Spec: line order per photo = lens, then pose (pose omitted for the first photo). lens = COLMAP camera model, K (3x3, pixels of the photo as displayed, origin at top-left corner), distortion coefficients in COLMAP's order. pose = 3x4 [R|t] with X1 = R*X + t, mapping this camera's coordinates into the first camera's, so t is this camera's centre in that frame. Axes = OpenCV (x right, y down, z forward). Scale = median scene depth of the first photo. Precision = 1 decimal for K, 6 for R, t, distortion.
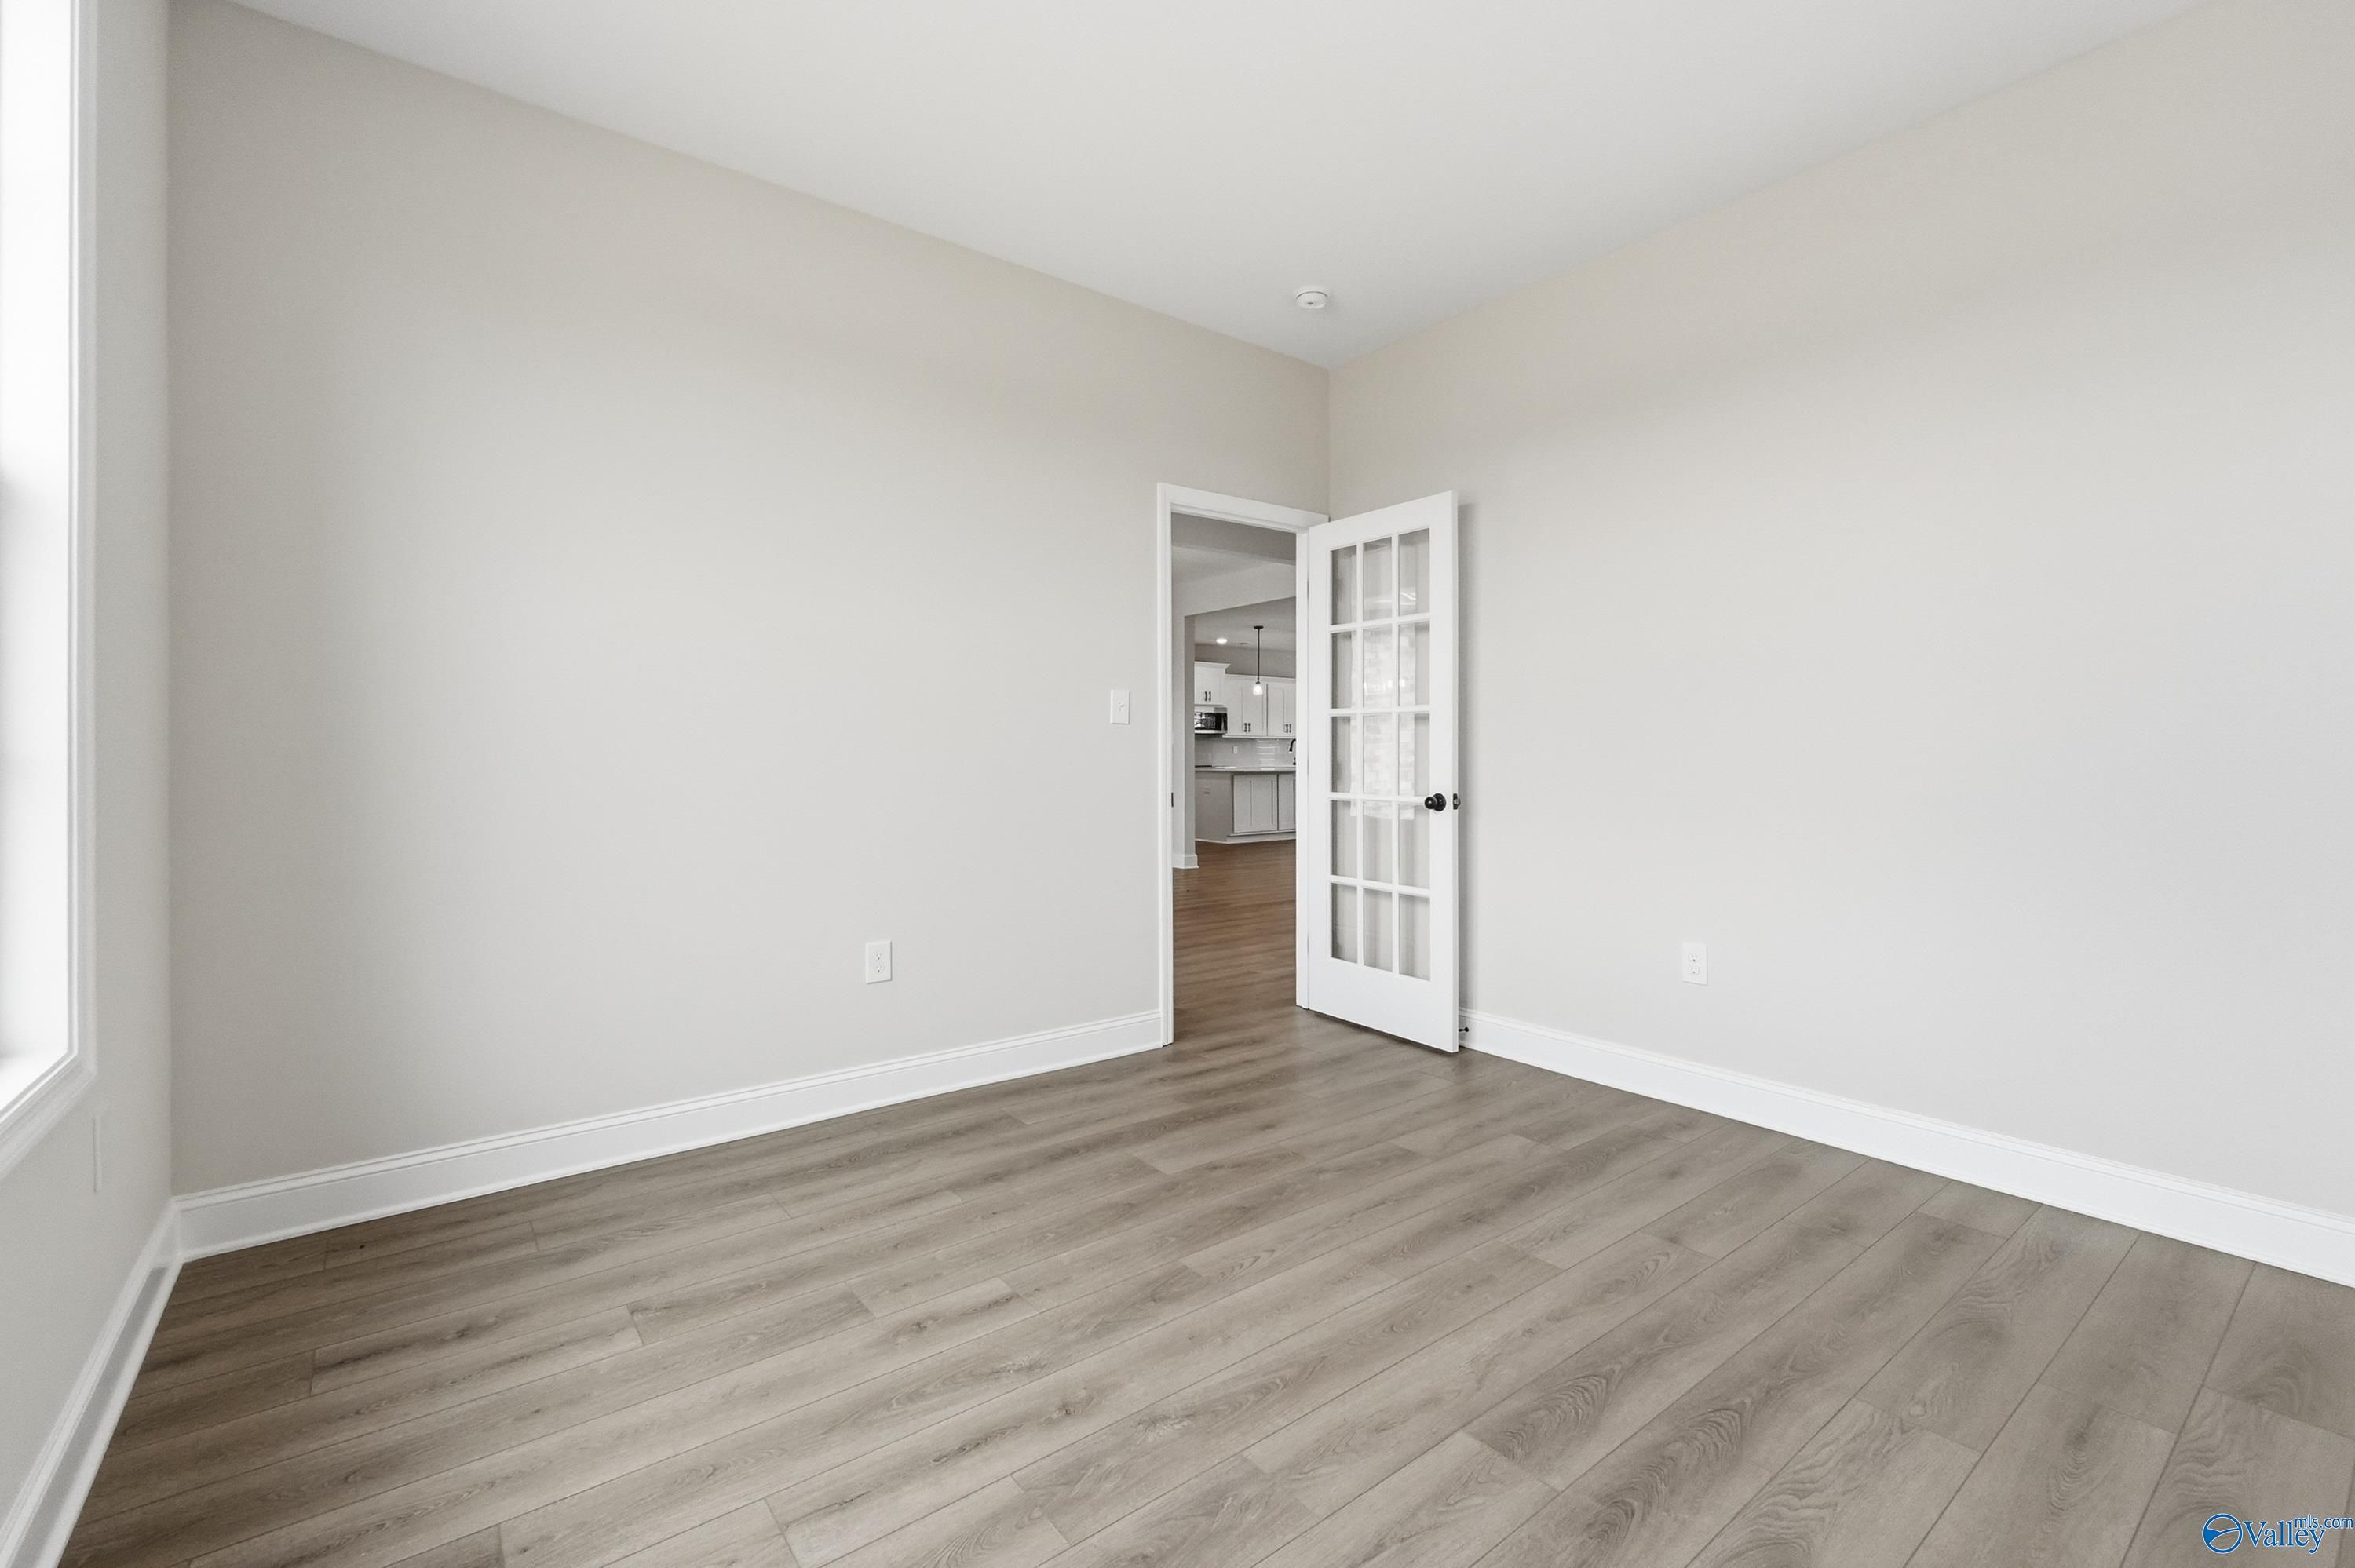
lens RADIAL K [[1001.0, 0, 1177.5], [0, 1001.0, 784.0], [0, 0, 1]] dist [-0.001034, -0.000080]
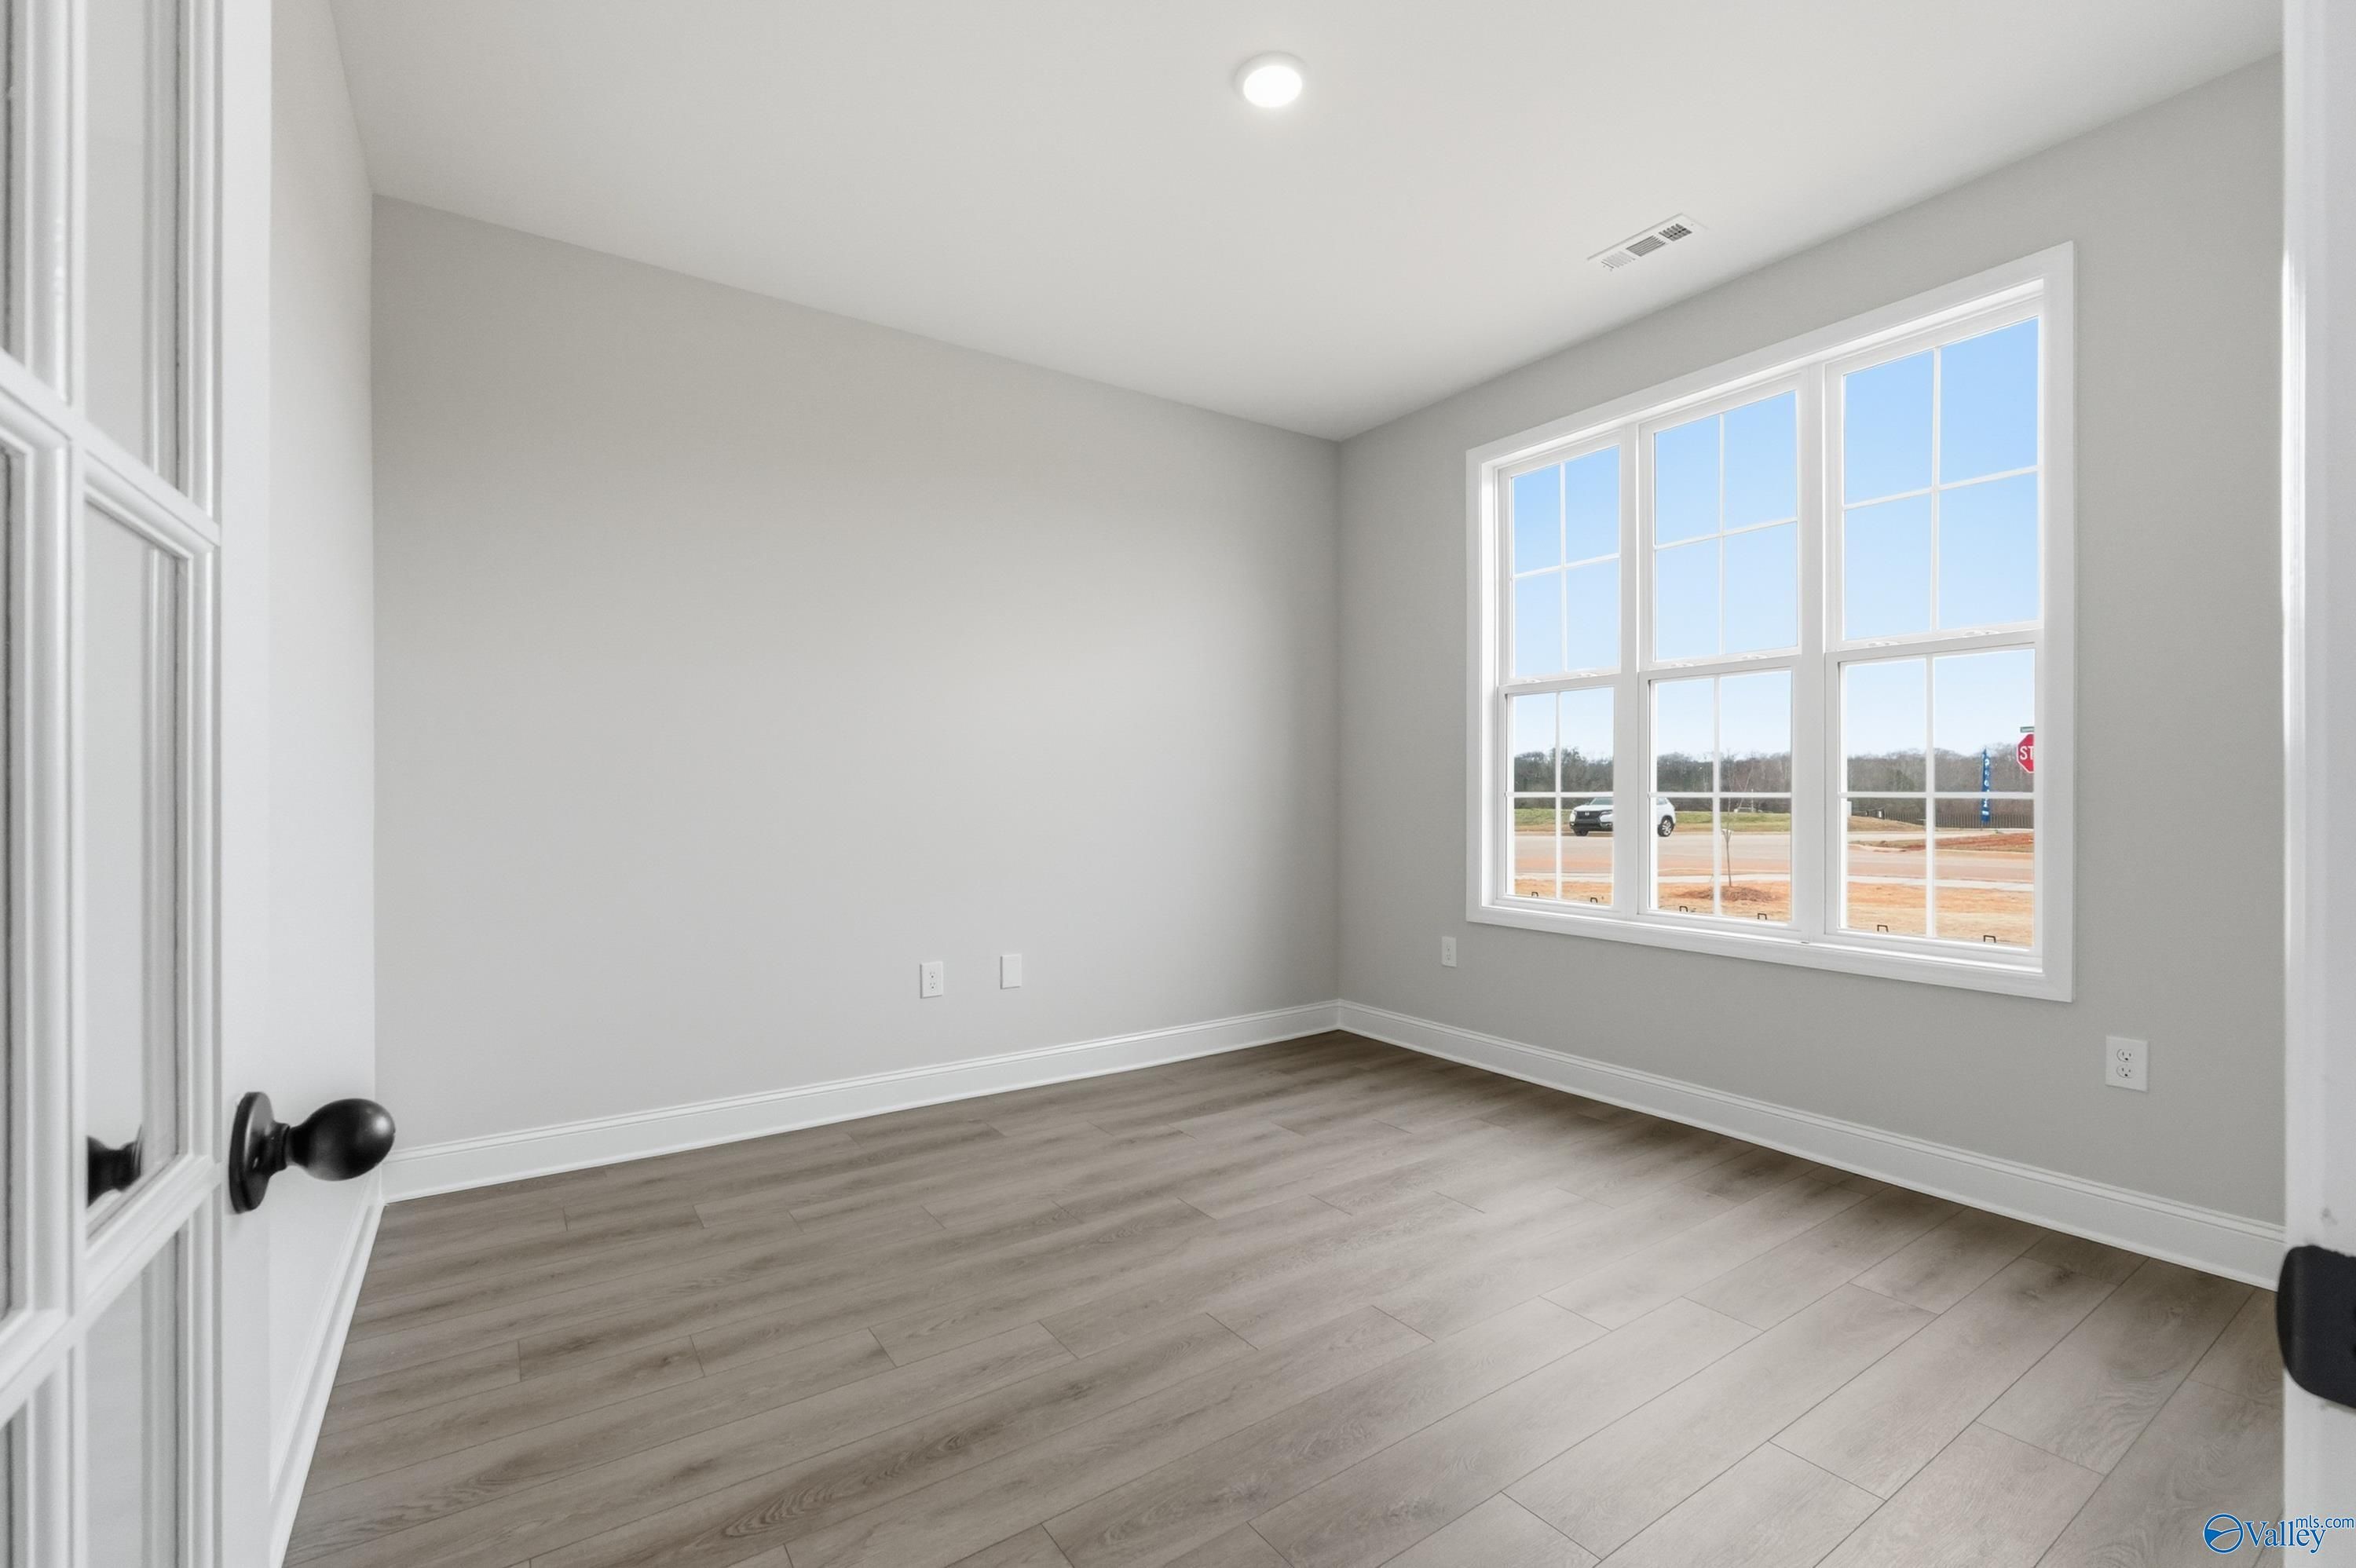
lens RADIAL K [[1001.4, 0, 1178.0], [0, 1001.4, 784.0], [0, 0, 1]] dist [-0.001034, -0.000080]
pose [[-0.998039, 0.005153, 0.062383, 0.199426], [0.006025, 0.999887, 0.013805, -0.069156], [-0.062305, 0.014153, -0.997957, 2.170379]]
